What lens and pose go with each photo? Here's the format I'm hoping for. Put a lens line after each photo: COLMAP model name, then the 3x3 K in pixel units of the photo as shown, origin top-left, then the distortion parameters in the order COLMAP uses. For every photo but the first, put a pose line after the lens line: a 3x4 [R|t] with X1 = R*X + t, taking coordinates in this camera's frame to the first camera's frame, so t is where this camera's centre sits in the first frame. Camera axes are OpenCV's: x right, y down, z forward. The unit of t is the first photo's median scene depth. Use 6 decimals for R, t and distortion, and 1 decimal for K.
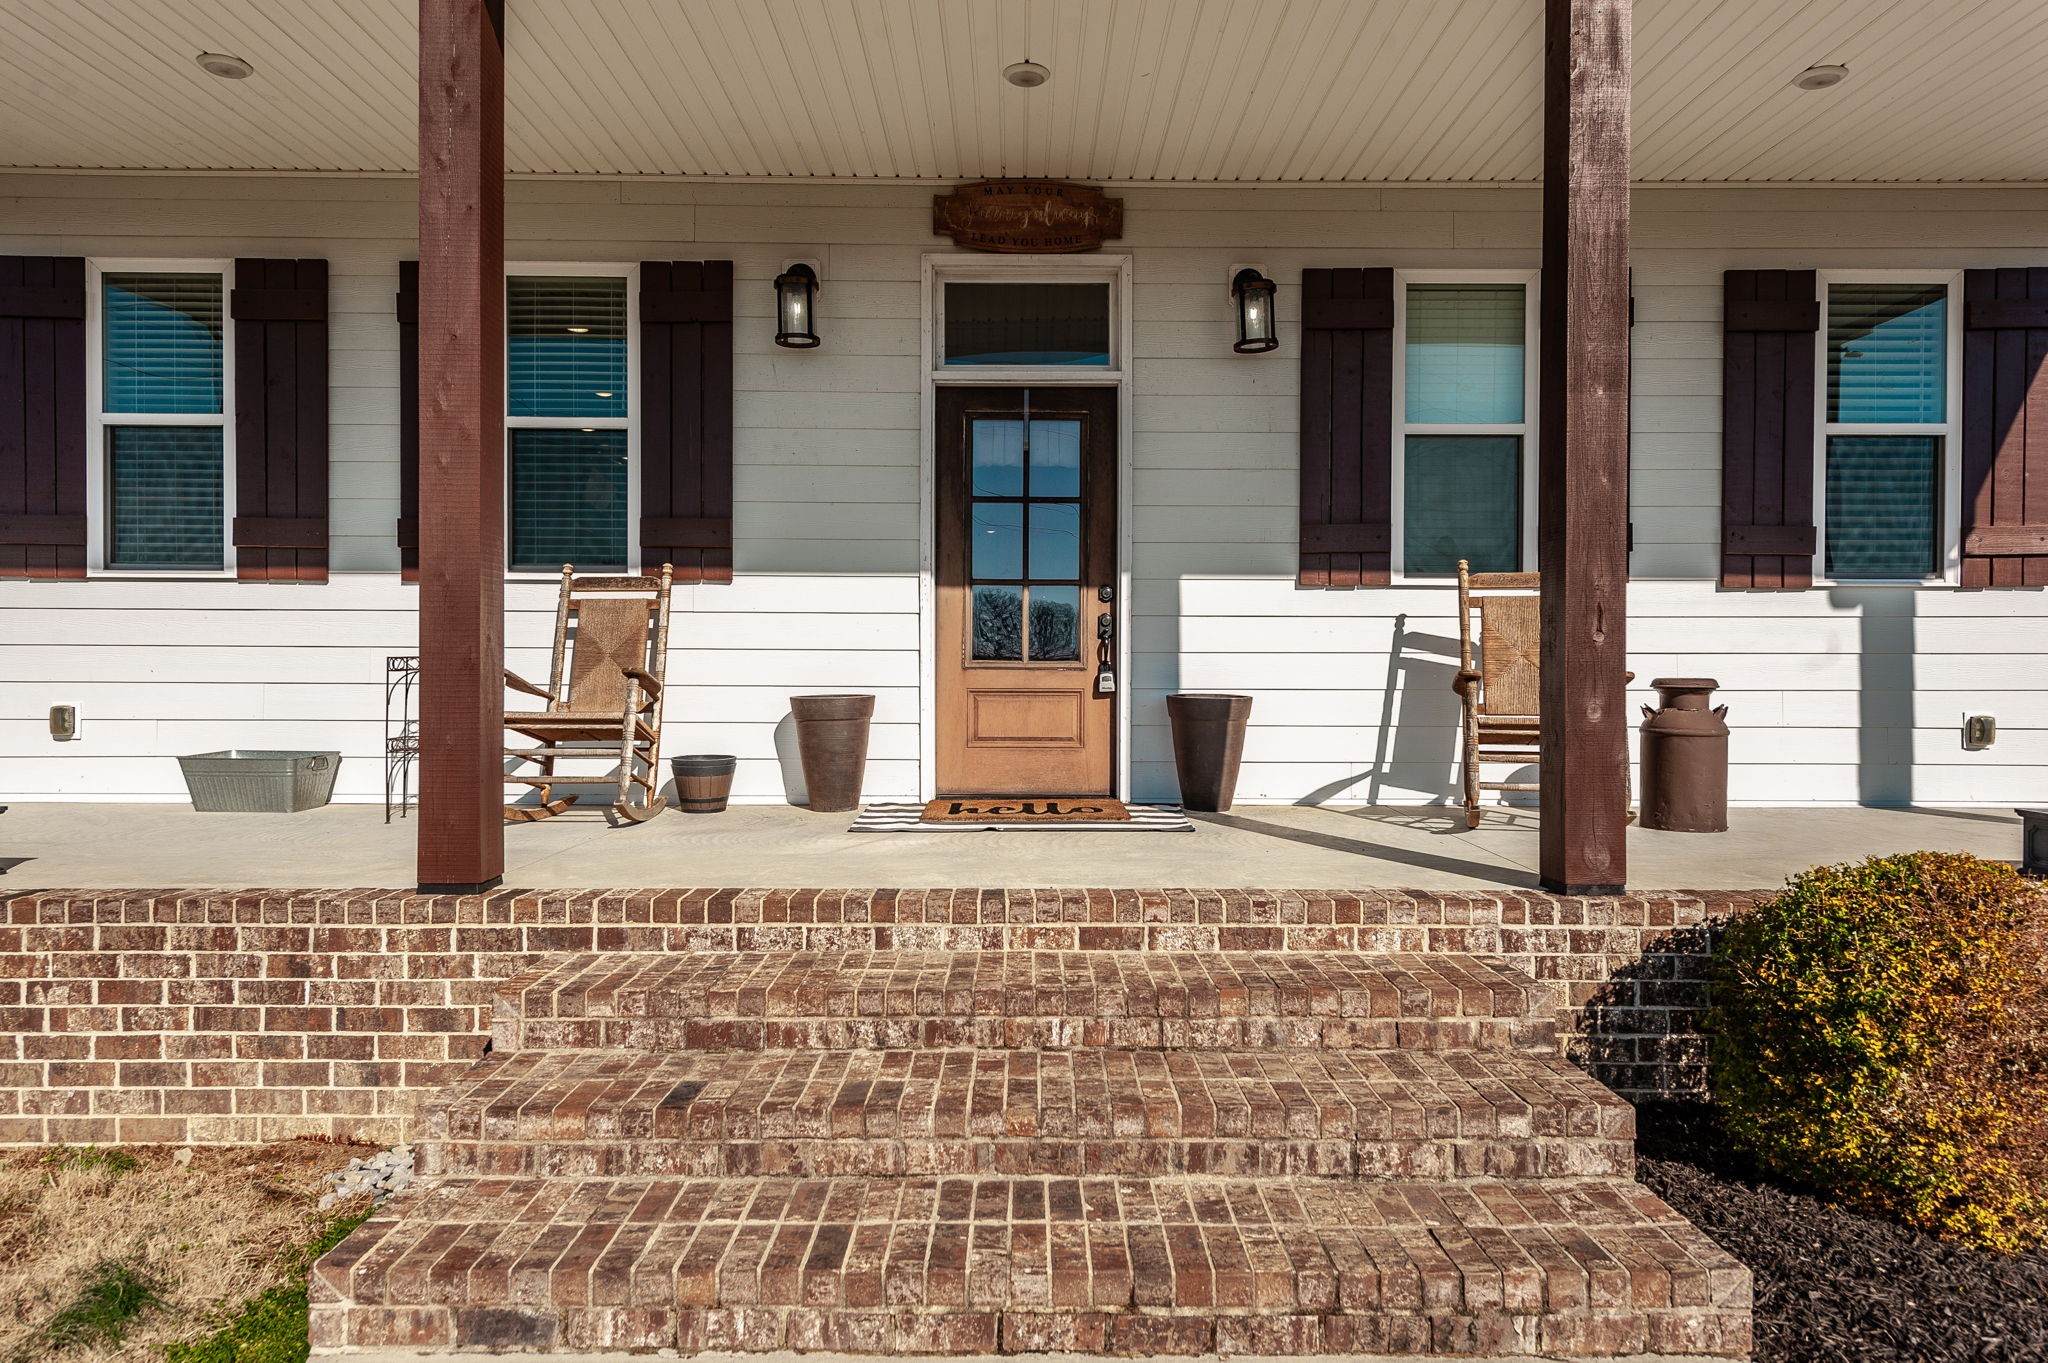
lens RADIAL K [[1182.0, 0, 1024.0], [0, 1182.0, 681.5], [0, 0, 1]] dist [0.007217, 0.000409]
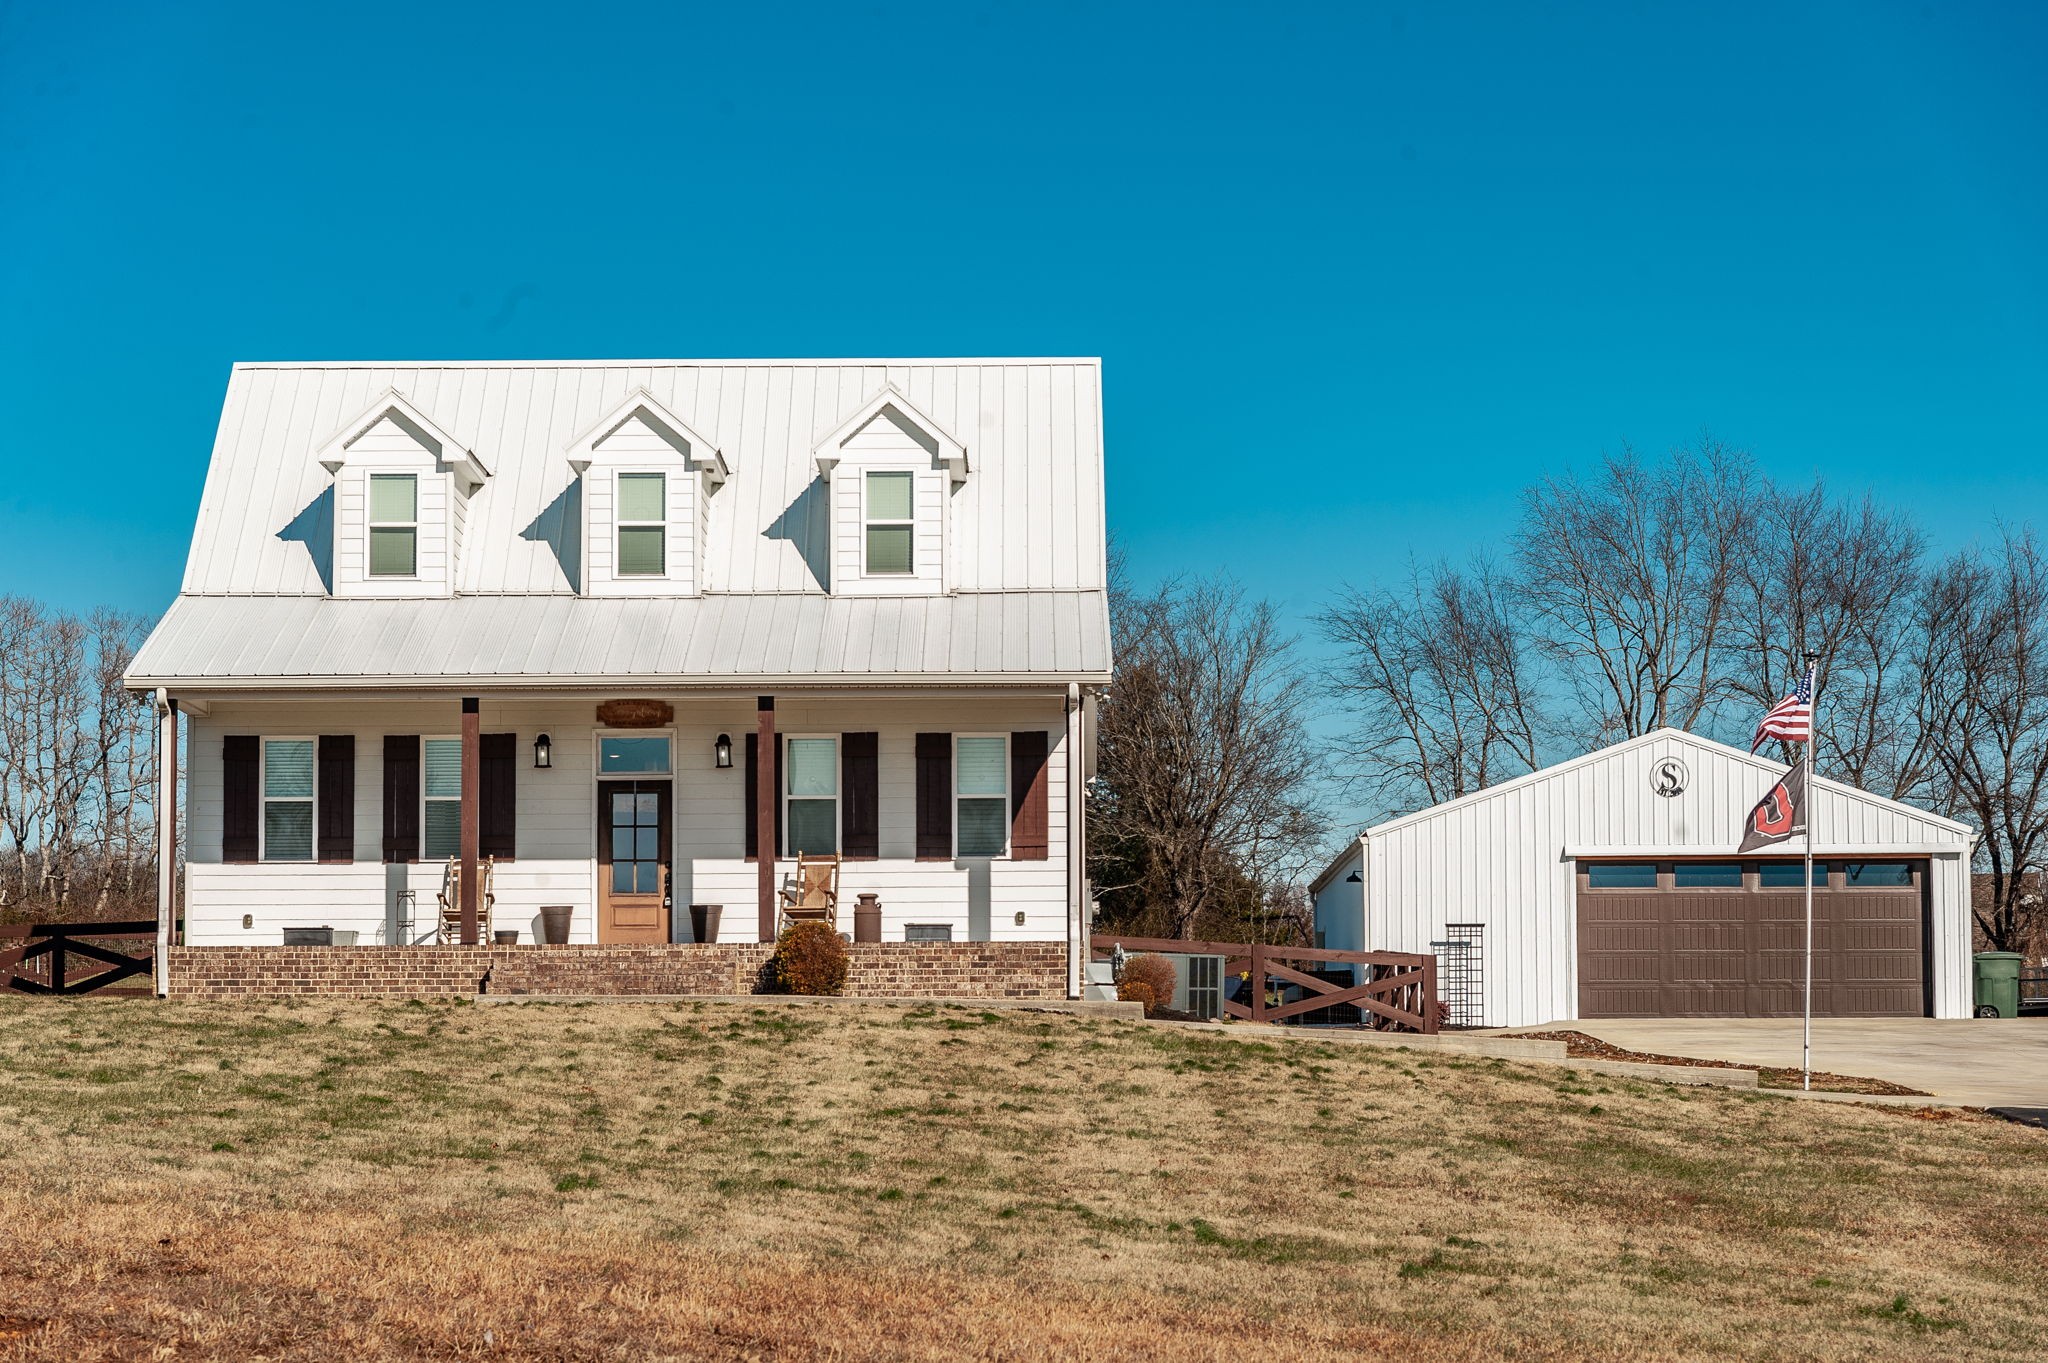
lens RADIAL K [[4866.8, 0, 1024.0], [0, 4866.8, 681.5], [0, 0, 1]] dist [-0.050676, -0.746848]
pose [[0.999927, -0.010287, -0.006312, 0.883560], [0.009551, 0.994183, -0.107279, 0.640913], [0.007379, 0.107211, 0.994209, -9.130035]]
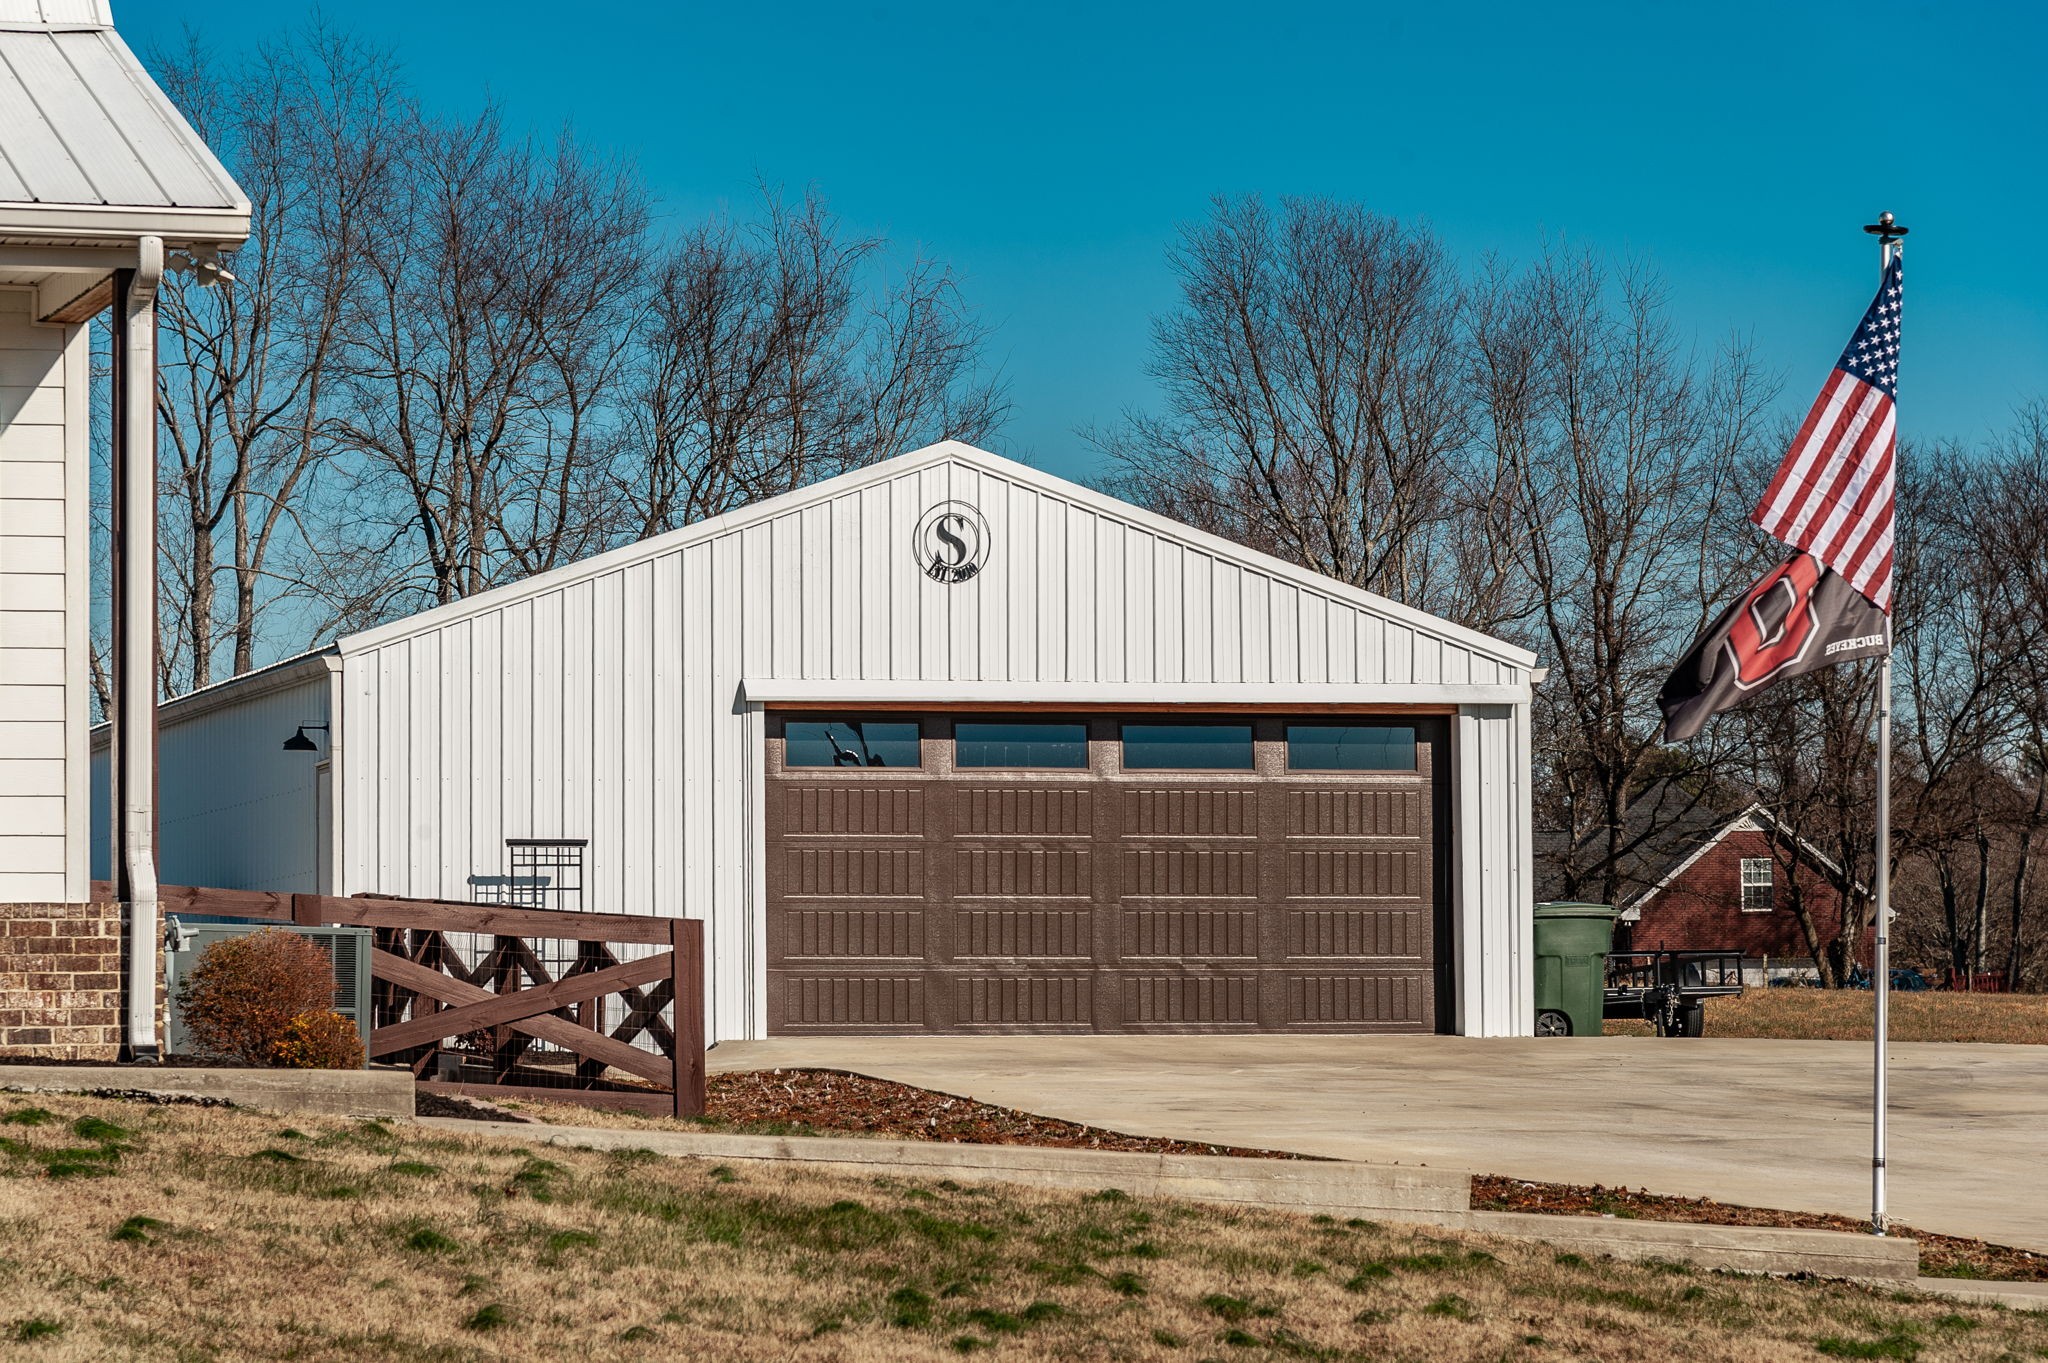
lens RADIAL K [[6906.3, 0, 1024.0], [0, 6906.3, 681.5], [0, 0, 1]] dist [-0.050611, 0.130388]
pose [[0.960016, 0.003032, 0.279928, 0.079309], [0.017606, 0.997308, -0.071183, 0.336595], [-0.279390, 0.073265, 0.957378, -4.735518]]
